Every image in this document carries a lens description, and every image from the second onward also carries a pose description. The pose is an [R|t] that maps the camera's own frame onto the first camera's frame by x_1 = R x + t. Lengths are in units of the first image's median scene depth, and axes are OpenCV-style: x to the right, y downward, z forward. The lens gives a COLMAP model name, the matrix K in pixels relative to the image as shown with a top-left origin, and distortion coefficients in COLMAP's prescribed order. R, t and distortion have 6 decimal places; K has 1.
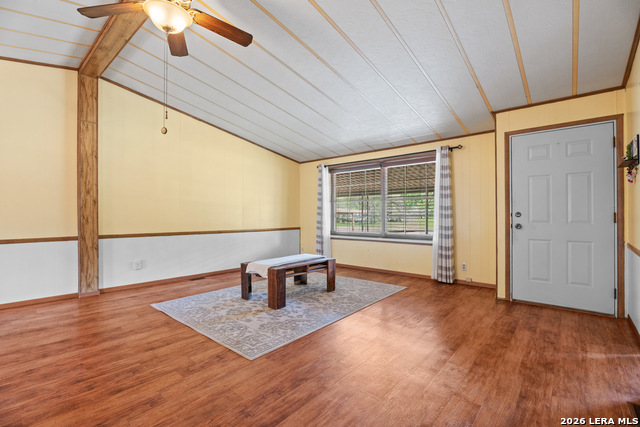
lens RADIAL K [[287.1, 0, 310.3], [0, 287.1, 217.2], [0, 0, 1]] dist [-0.010611, -0.000870]
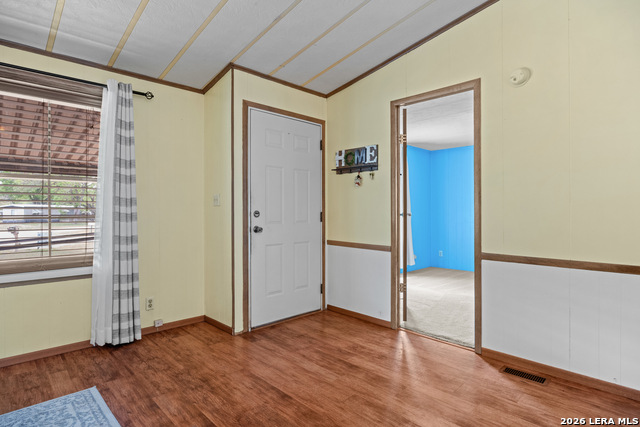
lens RADIAL K [[341.2, 0, 323.5], [0, 341.2, 210.1], [0, 0, 1]] dist [-0.018858, 0.002846]
pose [[0.064293, 0.008383, 0.997896, -0.173196], [0.009325, 0.999916, -0.009001, -0.009252], [-0.997887, 0.009884, 0.064210, 0.805432]]
